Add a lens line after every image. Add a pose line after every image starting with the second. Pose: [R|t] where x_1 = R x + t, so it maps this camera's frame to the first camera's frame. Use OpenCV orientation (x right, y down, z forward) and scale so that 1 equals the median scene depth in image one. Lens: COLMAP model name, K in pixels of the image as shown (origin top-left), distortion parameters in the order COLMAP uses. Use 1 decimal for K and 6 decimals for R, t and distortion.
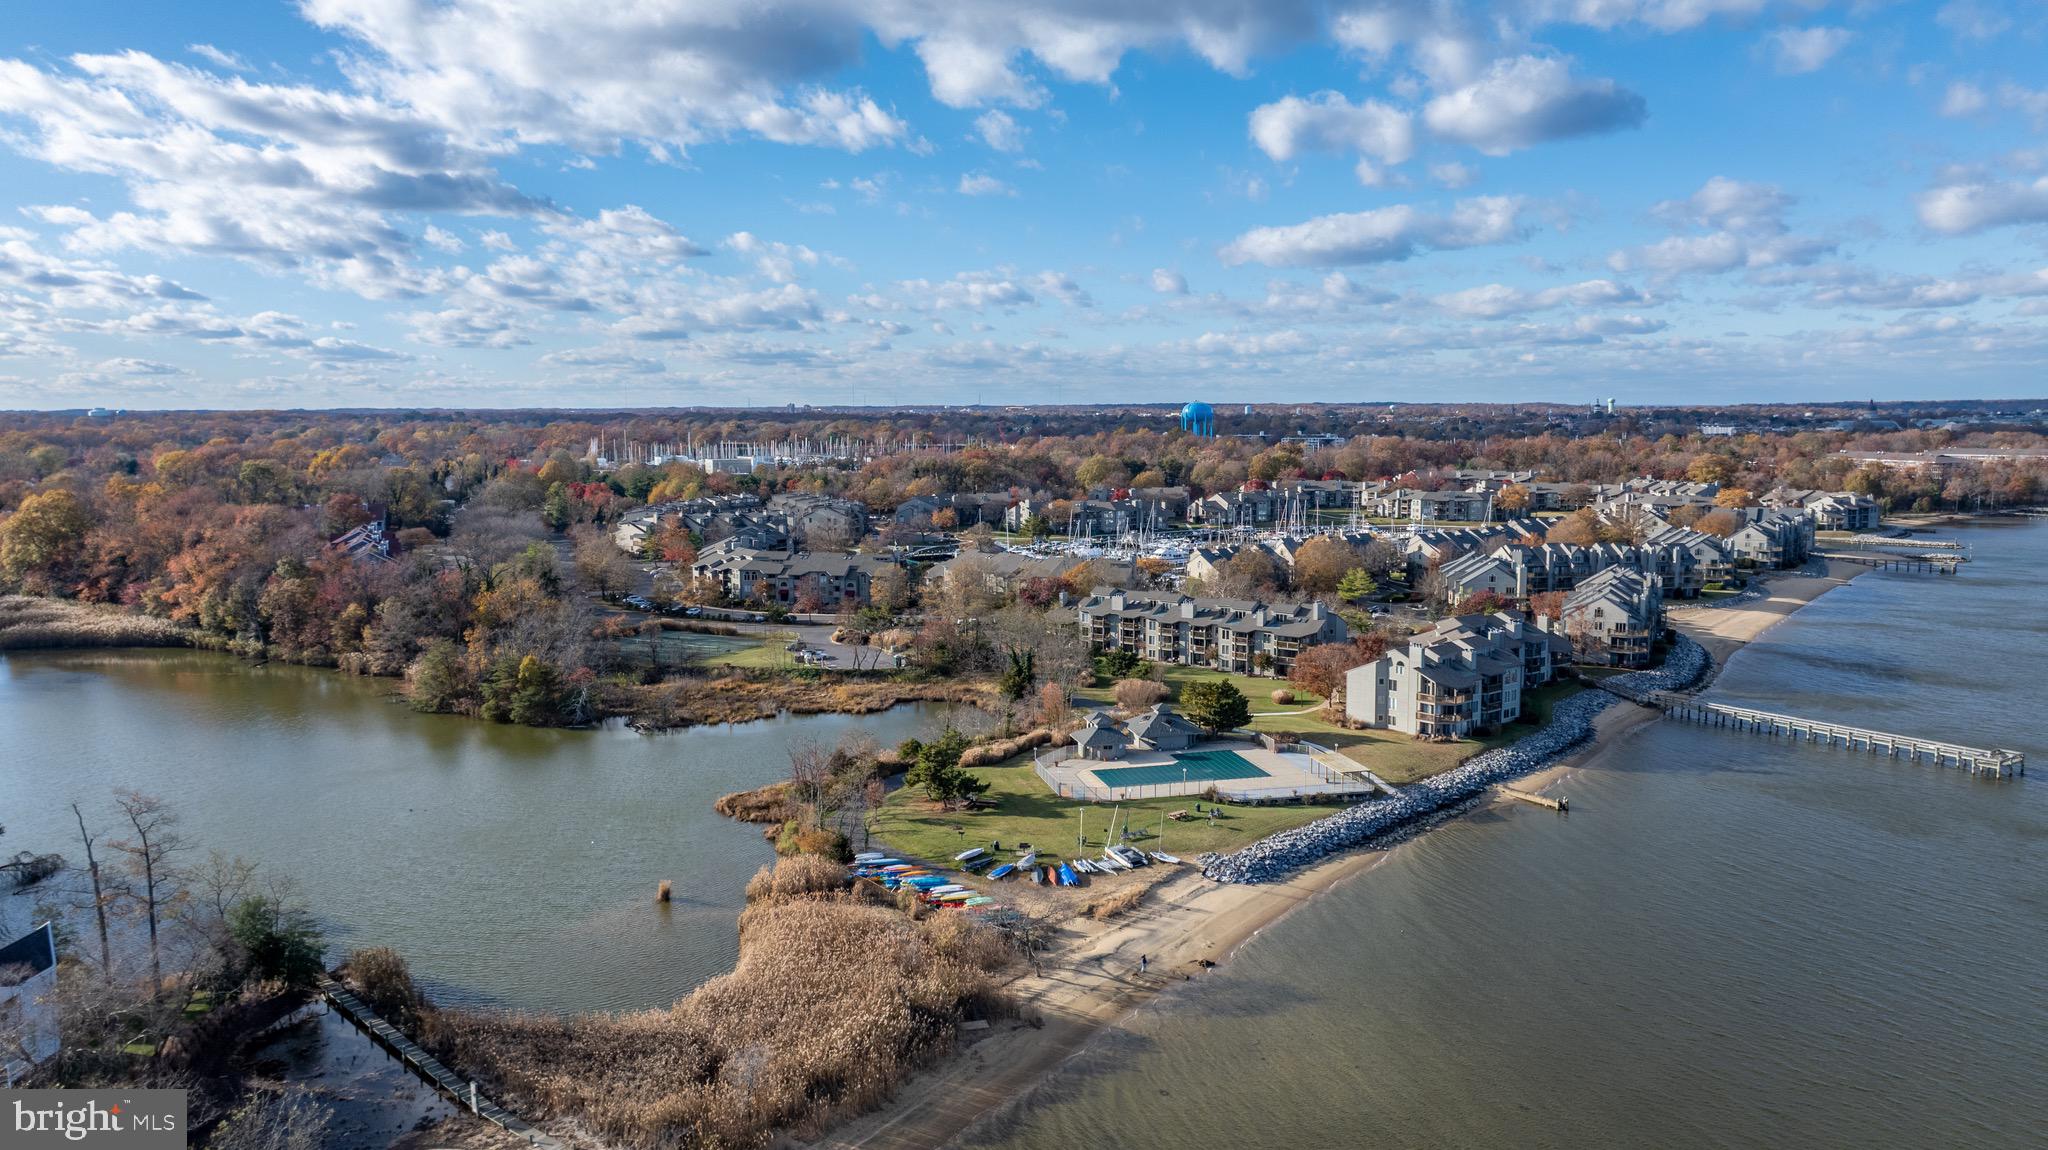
lens RADIAL K [[1445.7, 0, 1058.5], [0, 1445.7, 574.1], [0, 0, 1]] dist [-0.011327, 0.004315]
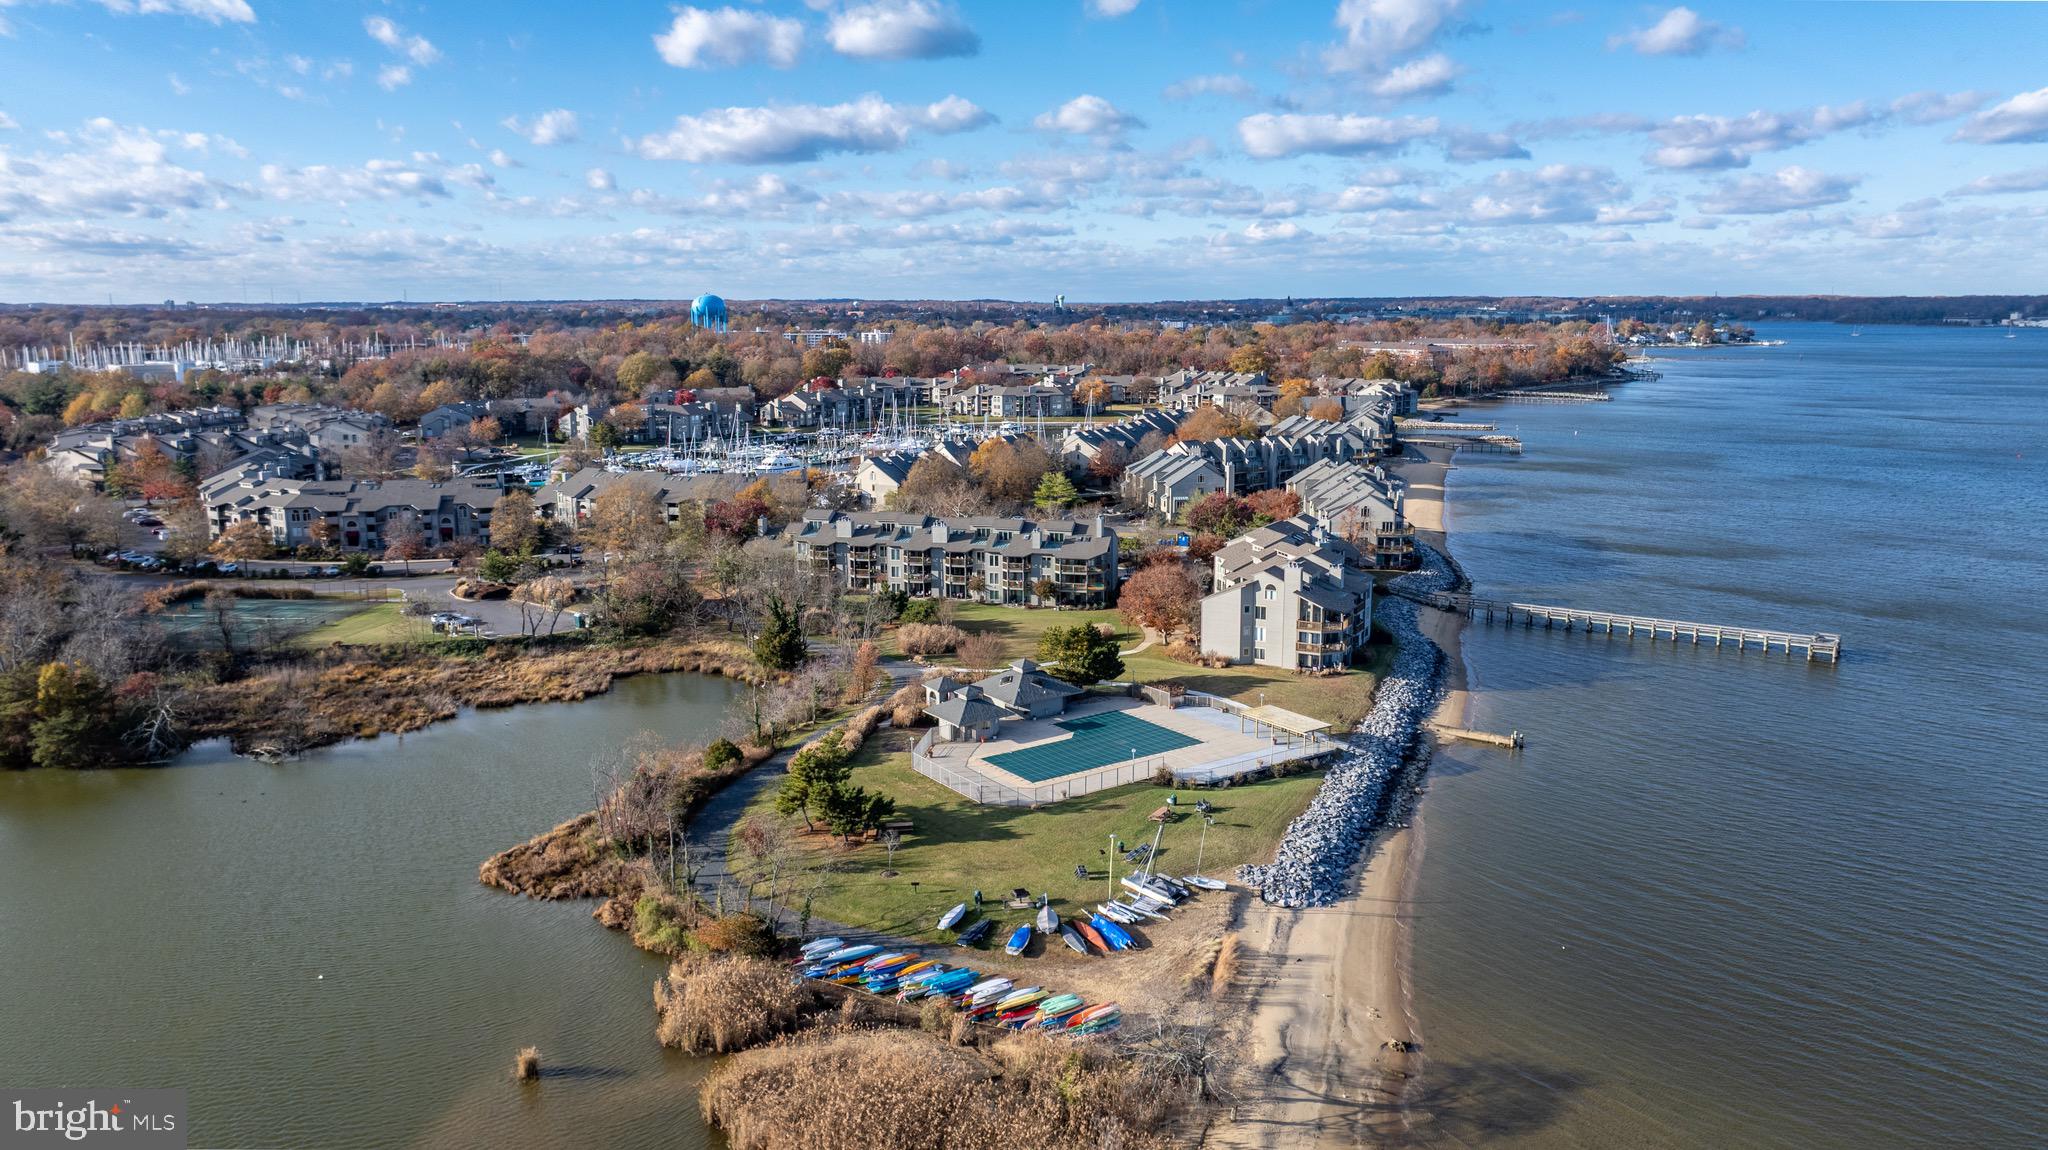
lens RADIAL K [[1423.9, 0, 1050.8], [0, 1423.9, 626.1], [0, 0, 1]] dist [-0.015434, 0.002288]
pose [[0.932532, -0.078460, 0.352461, -0.152088], [0.040239, 0.992608, 0.114498, -0.014199], [-0.358839, -0.092590, 0.928796, 0.216930]]
